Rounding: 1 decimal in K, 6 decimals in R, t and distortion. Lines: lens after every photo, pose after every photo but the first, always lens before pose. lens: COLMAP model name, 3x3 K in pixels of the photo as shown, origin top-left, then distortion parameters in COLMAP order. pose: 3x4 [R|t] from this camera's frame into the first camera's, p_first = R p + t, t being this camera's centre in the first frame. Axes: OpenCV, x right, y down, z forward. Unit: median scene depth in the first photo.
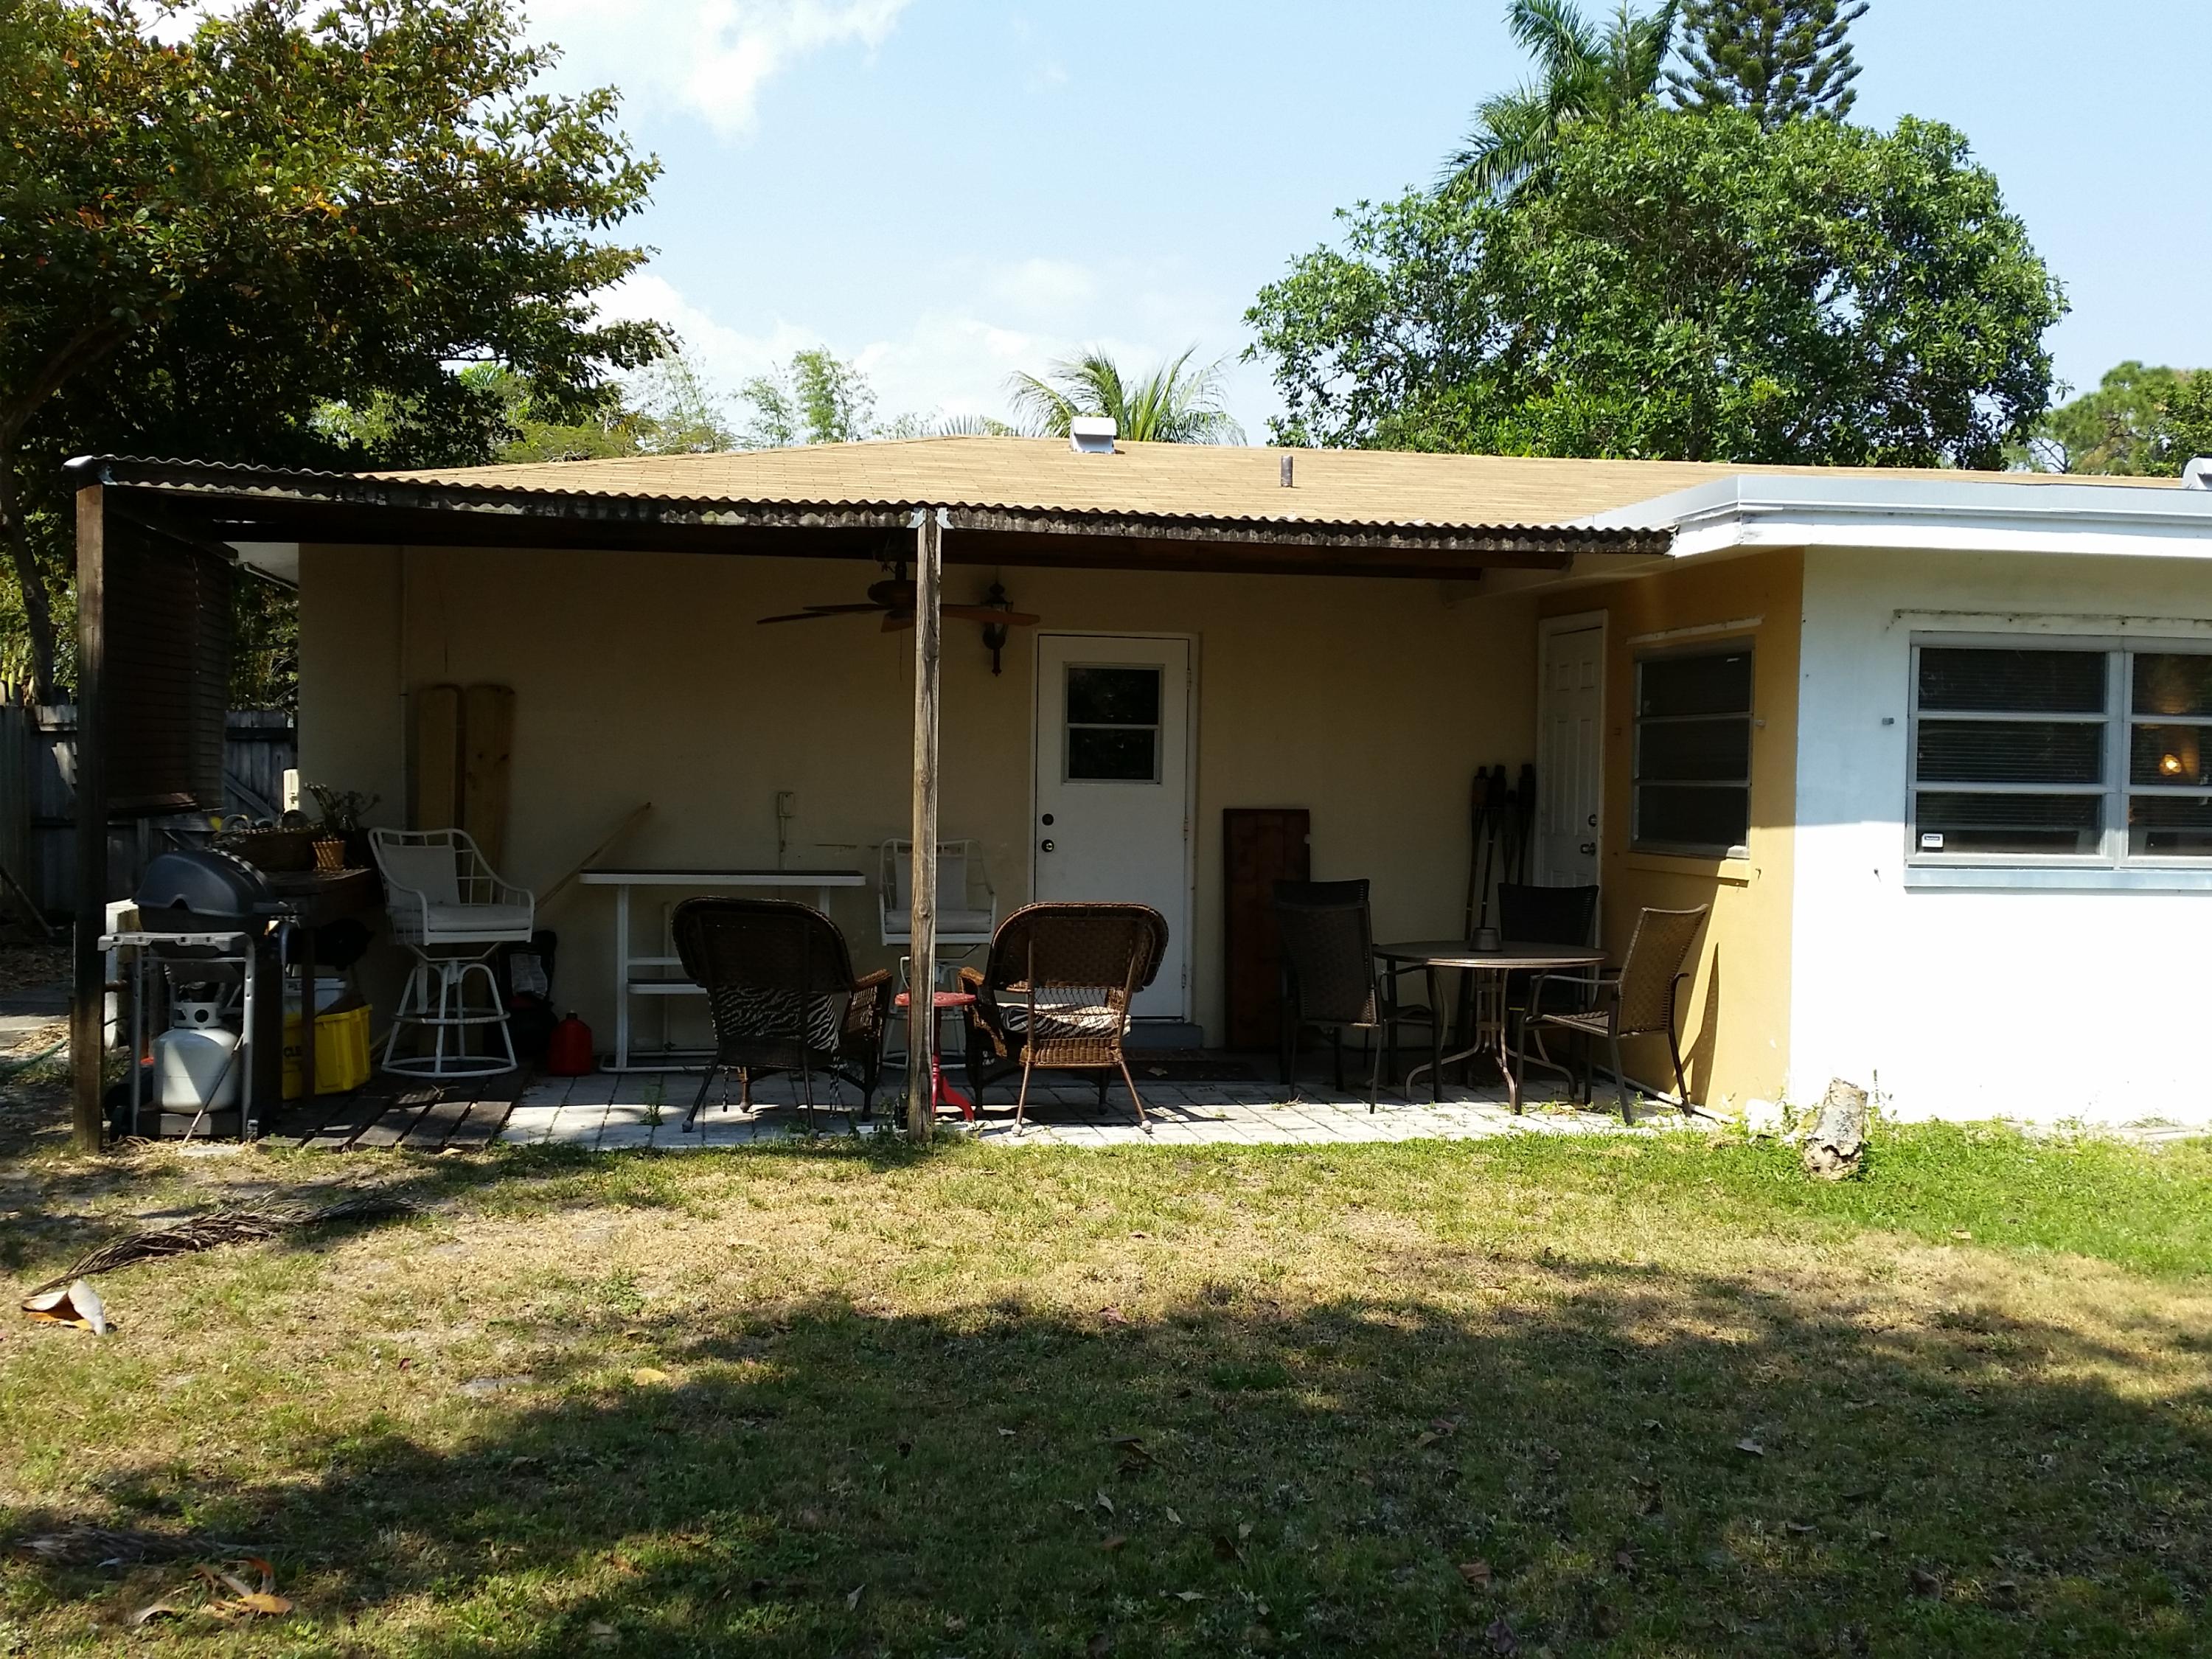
lens RADIAL K [[2361.8, 0, 1104.0], [0, 2361.8, 848.8], [0, 0, 1]] dist [0.083450, 0.000000]
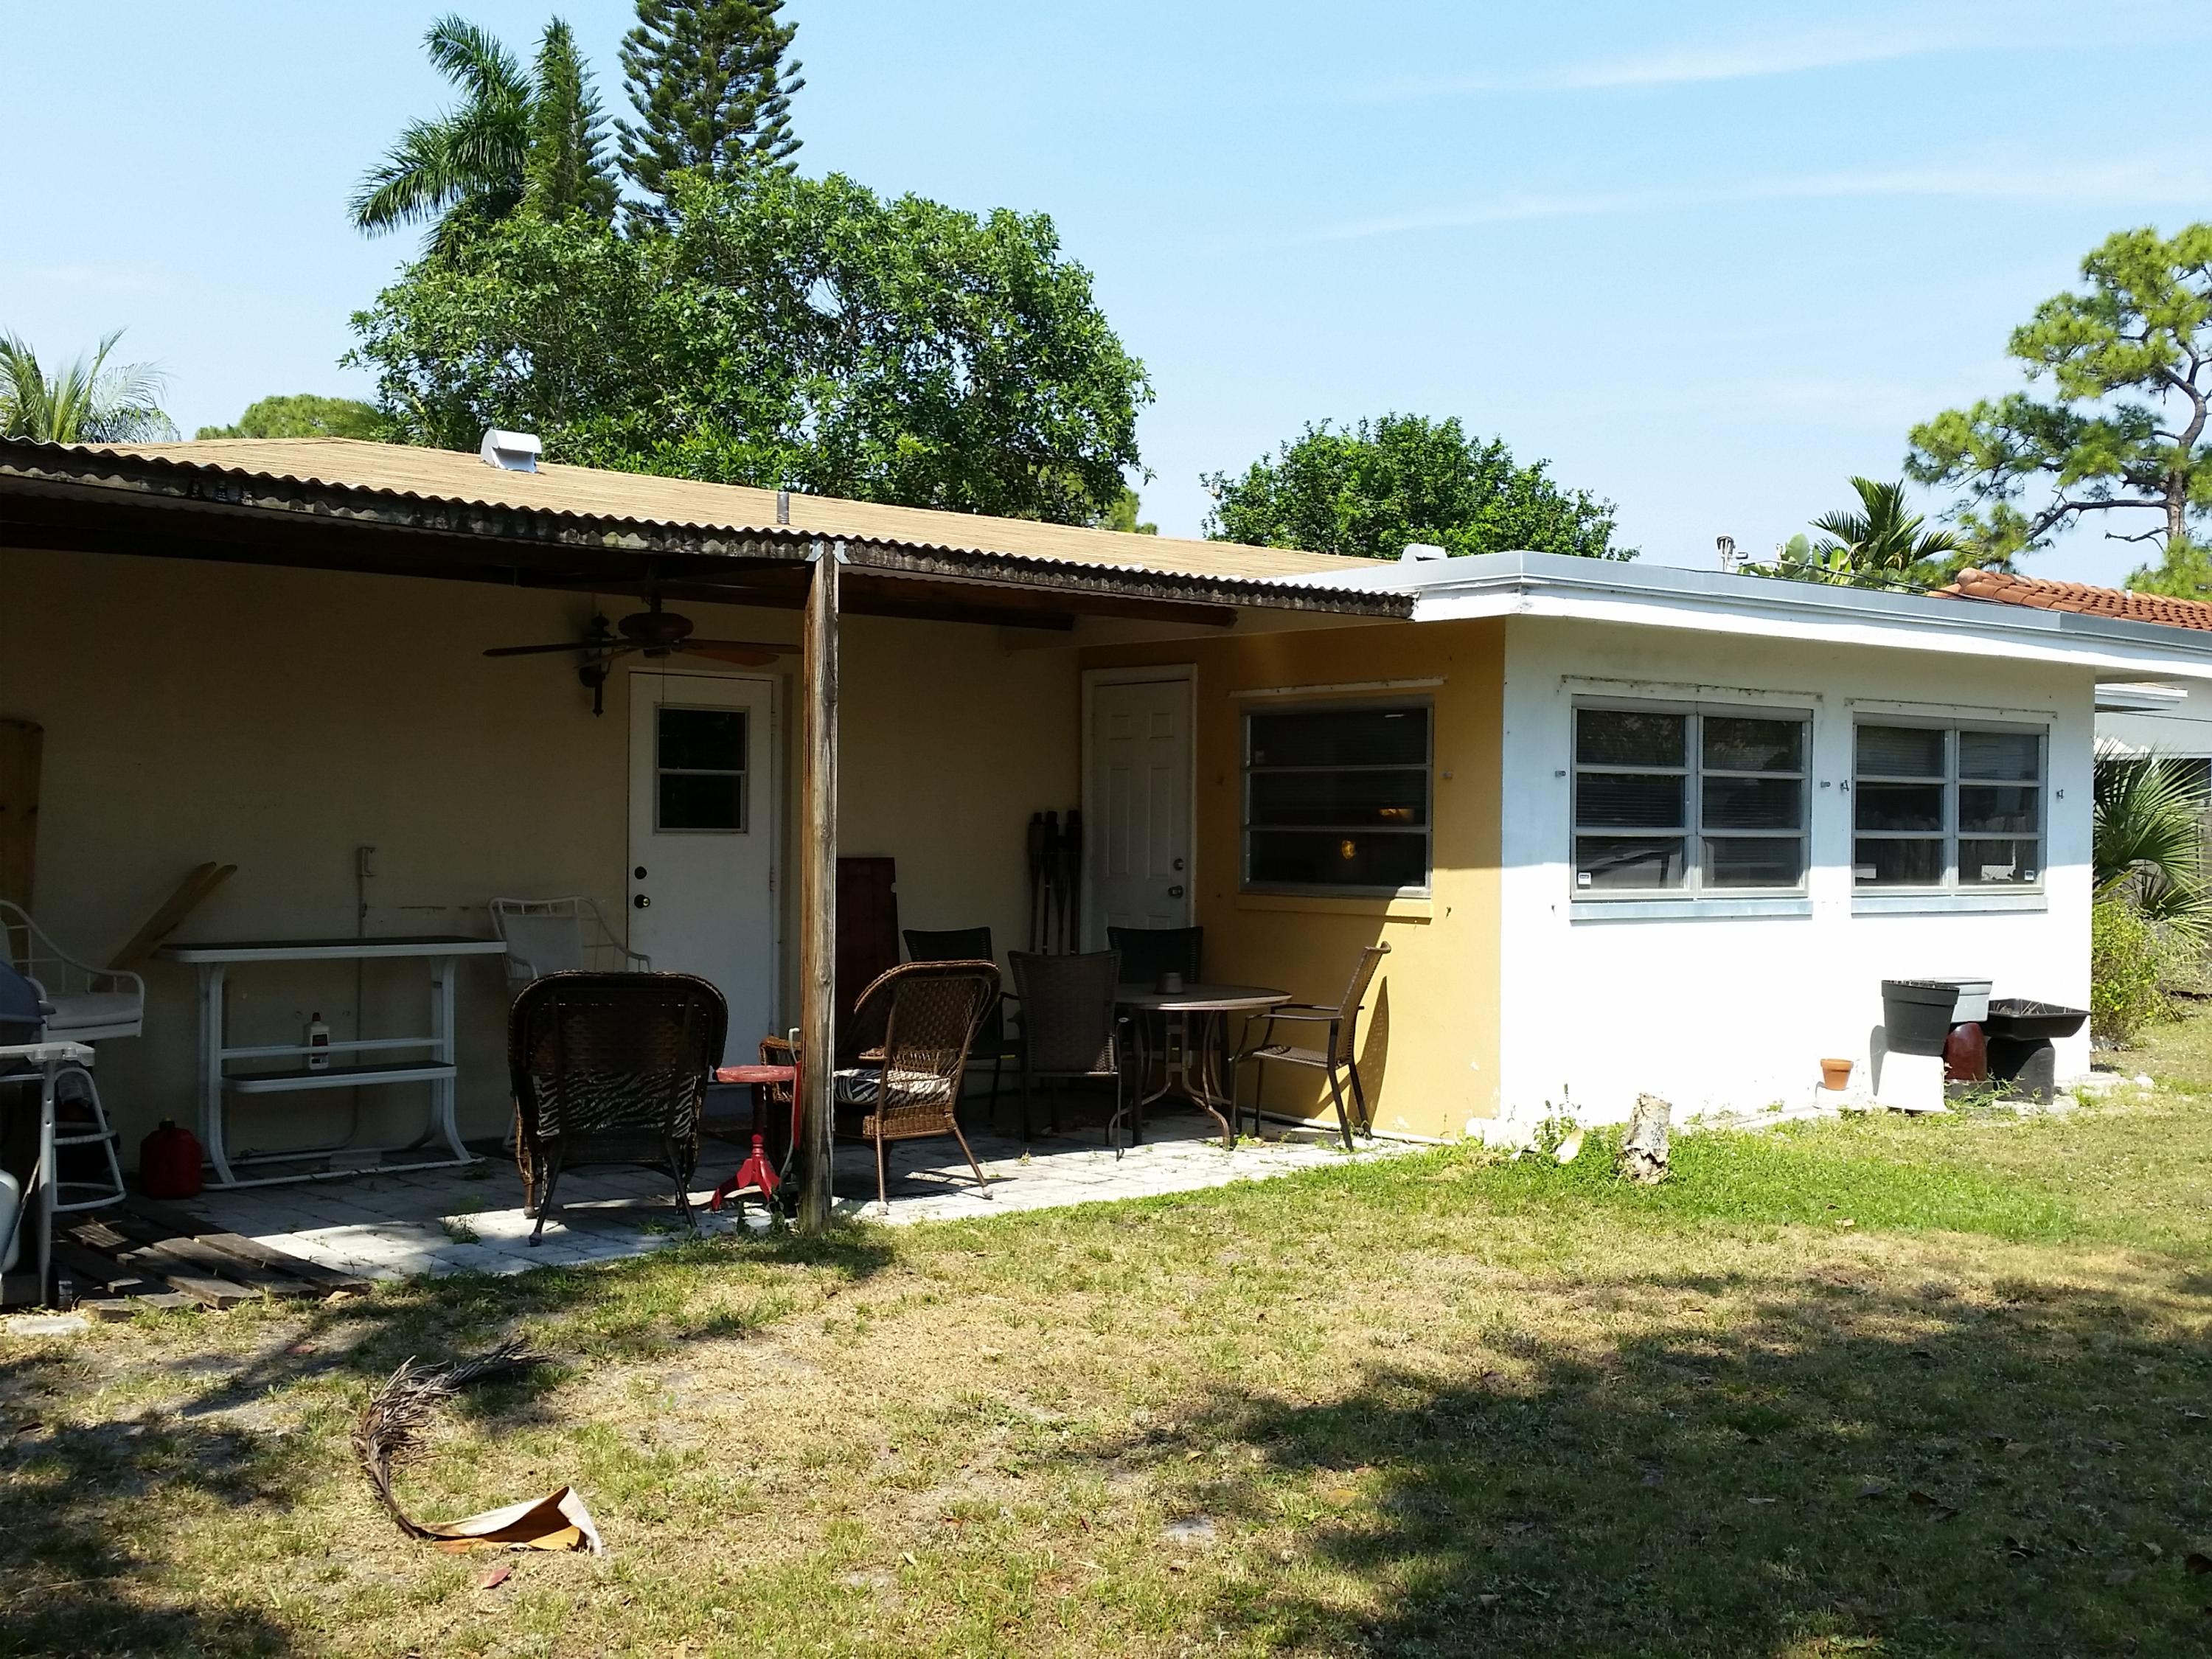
lens RADIAL K [[2361.8, 0, 1115.2], [0, 2361.8, 830.2], [0, 0, 1]] dist [0.083450, 0.000000]
pose [[0.867450, -0.009954, 0.497424, -0.401756], [0.021344, 0.999624, -0.017217, -0.011639], [-0.497066, 0.025551, 0.867337, 0.132772]]
